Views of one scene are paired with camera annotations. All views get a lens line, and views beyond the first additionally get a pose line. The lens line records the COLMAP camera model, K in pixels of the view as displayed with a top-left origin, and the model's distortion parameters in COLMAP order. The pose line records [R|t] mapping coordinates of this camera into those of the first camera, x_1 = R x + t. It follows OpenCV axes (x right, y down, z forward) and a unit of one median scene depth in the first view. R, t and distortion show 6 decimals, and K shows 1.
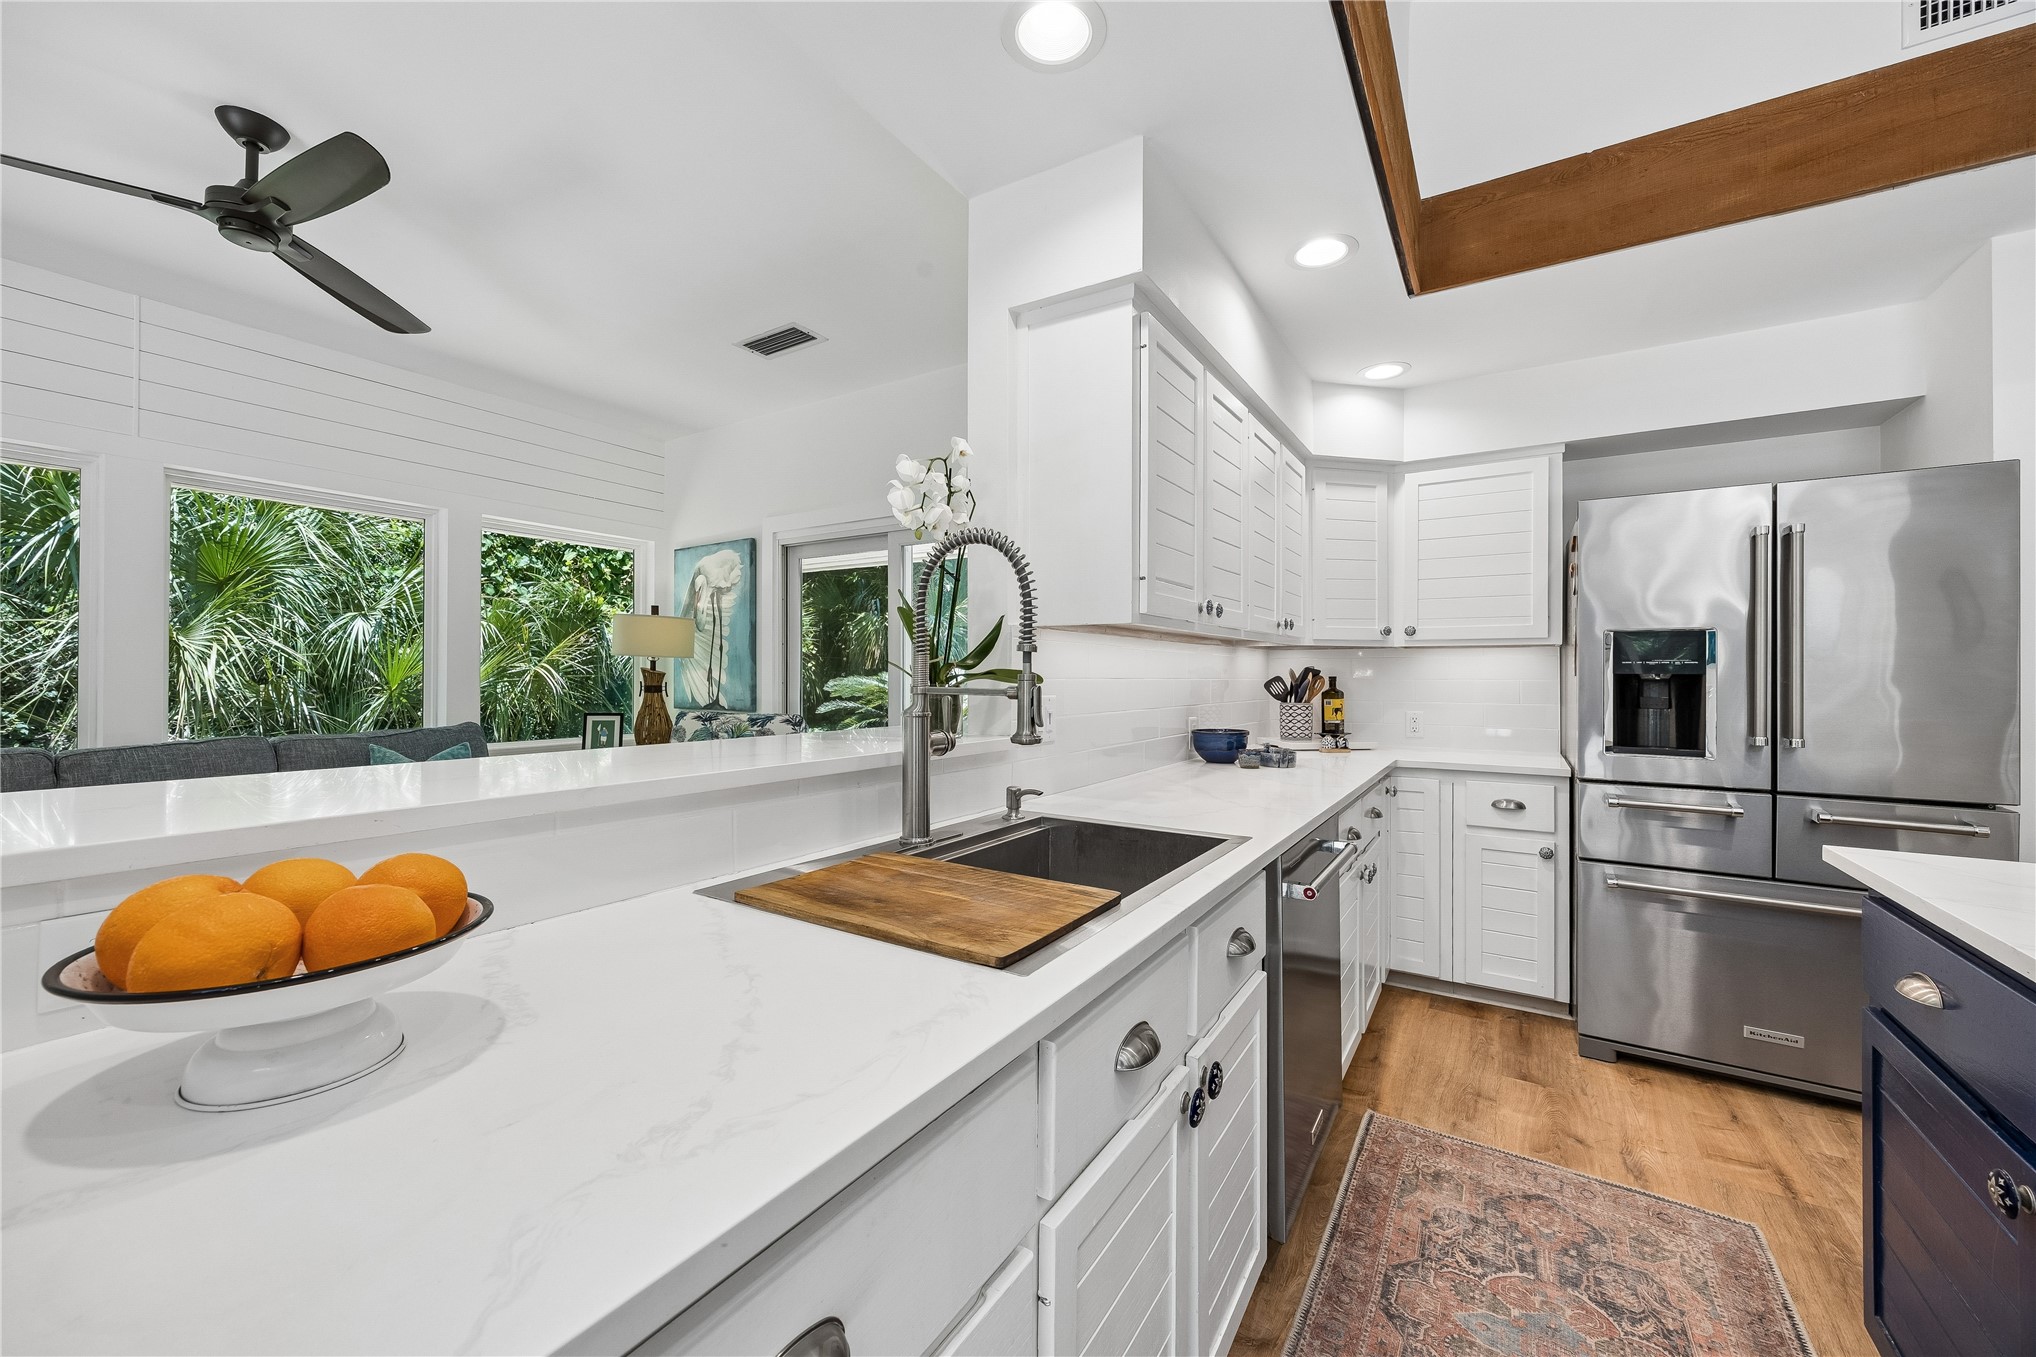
lens RADIAL K [[777.2, 0, 1020.9], [0, 777.2, 670.8], [0, 0, 1]] dist [-0.005472, 0.001019]
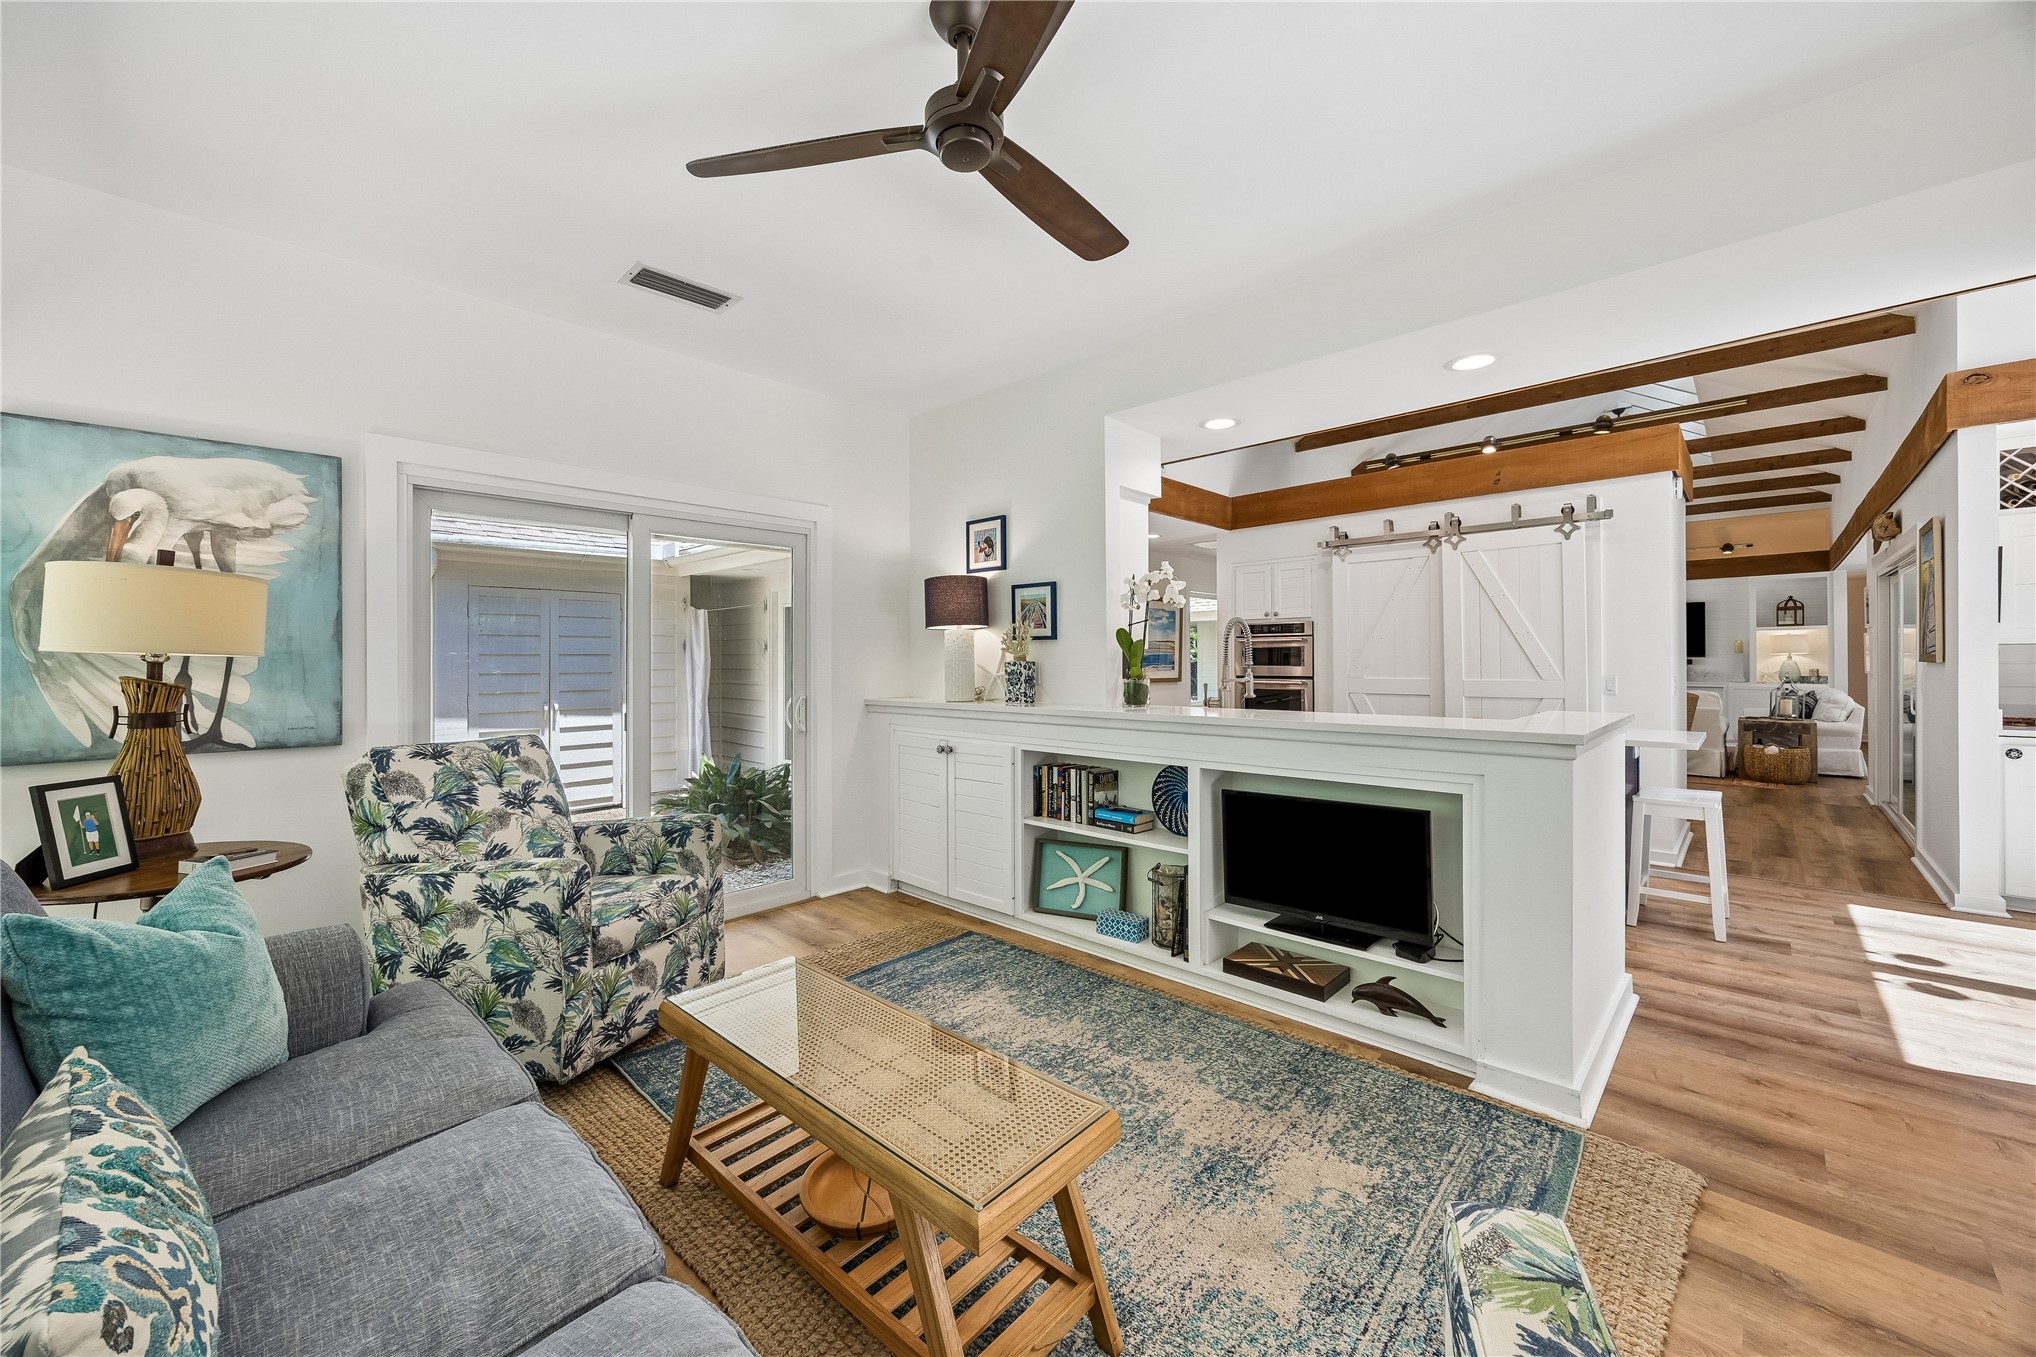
lens RADIAL K [[777.2, 0, 1011.2], [0, 777.2, 652.6], [0, 0, 1]] dist [-0.005472, 0.001019]
pose [[0.196998, 0.002885, 0.980400, -0.827420], [0.001189, 0.999994, -0.003182, -0.016375], [-0.980403, 0.001792, 0.196994, 0.368544]]
